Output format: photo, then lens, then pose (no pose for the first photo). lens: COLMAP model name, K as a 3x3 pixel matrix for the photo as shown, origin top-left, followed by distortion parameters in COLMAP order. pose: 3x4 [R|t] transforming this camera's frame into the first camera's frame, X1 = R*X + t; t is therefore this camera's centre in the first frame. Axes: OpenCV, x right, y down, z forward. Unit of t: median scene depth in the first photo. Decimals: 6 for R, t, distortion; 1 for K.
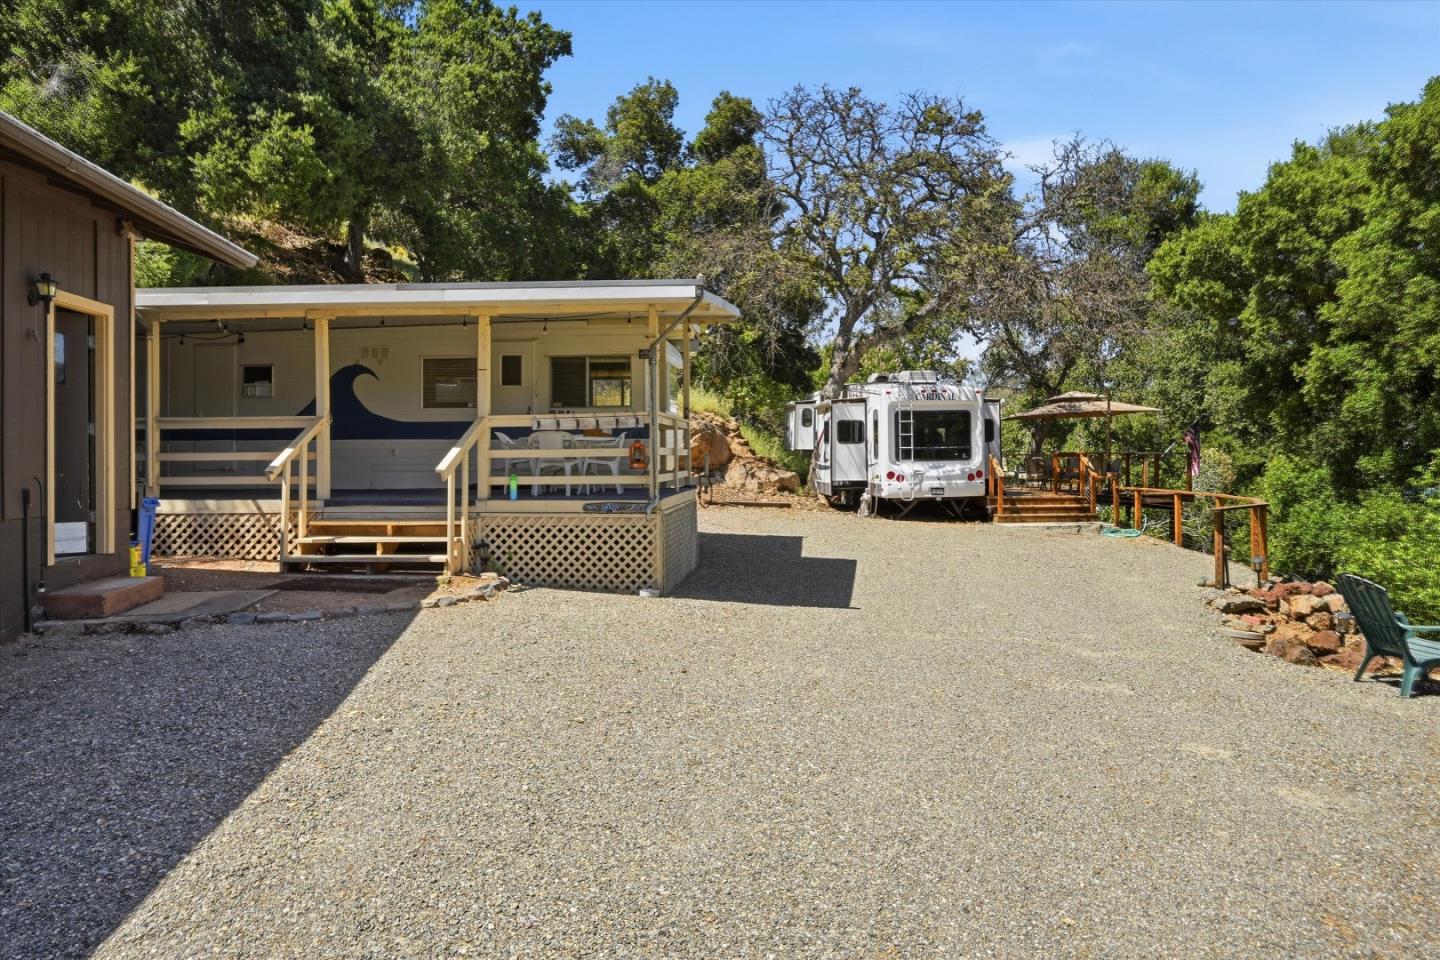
lens RADIAL K [[871.1, 0, 754.2], [0, 871.1, 447.2], [0, 0, 1]] dist [-0.005266, -0.000901]
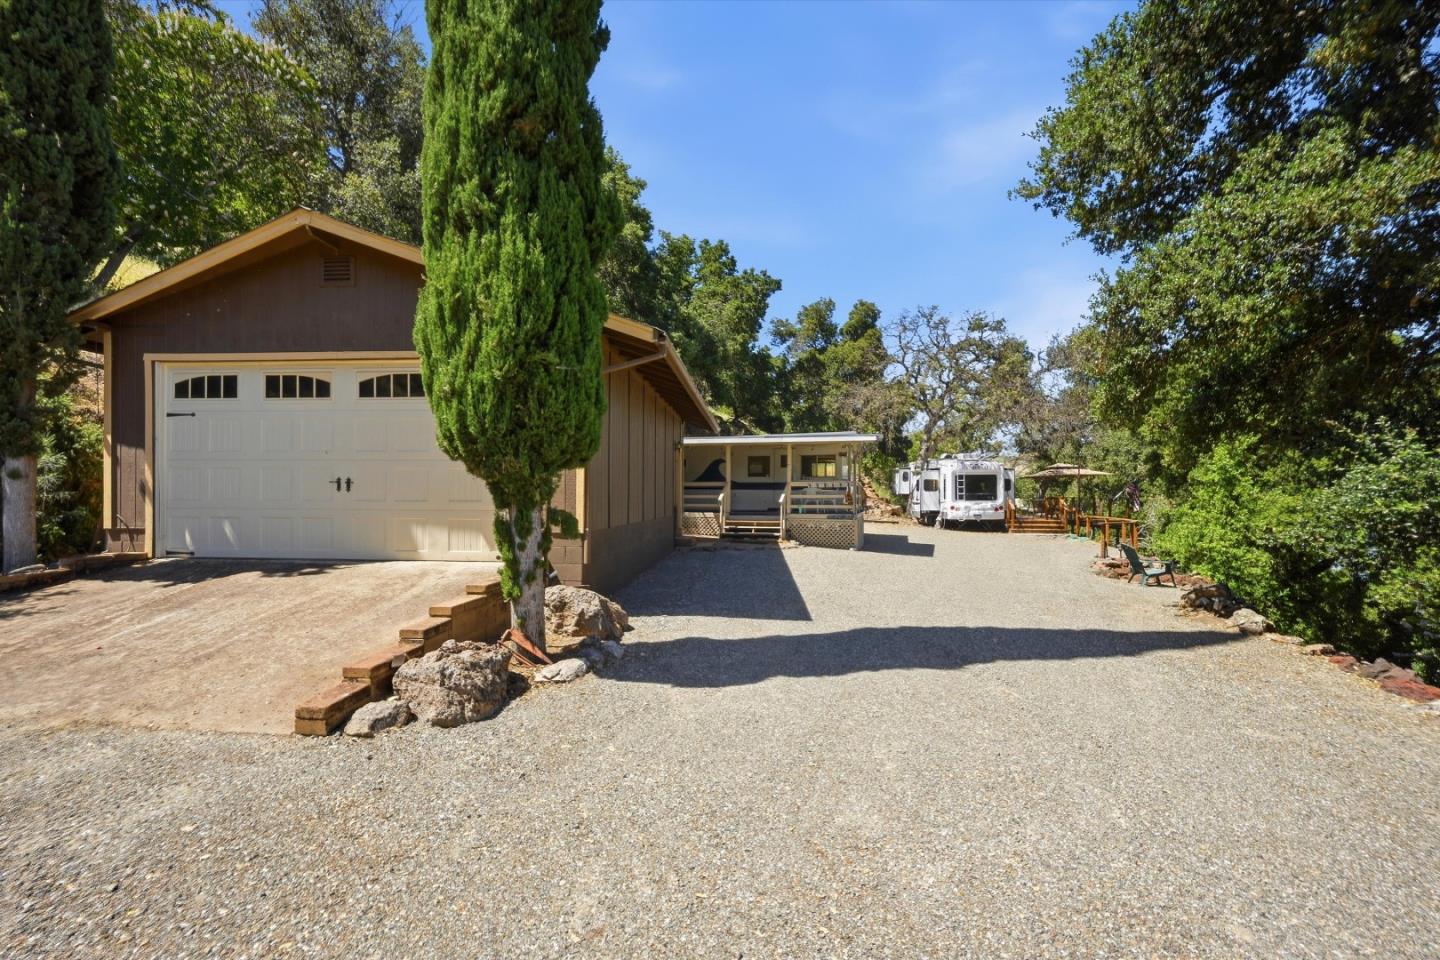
lens RADIAL K [[604.7, 0, 717.4], [0, 604.7, 494.9], [0, 0, 1]] dist [0.001111, 0.000007]
pose [[0.975369, 0.008594, -0.220411, -0.054268], [-0.006379, 0.999922, 0.010760, -0.007344], [0.220486, -0.009089, 0.975348, -0.406687]]
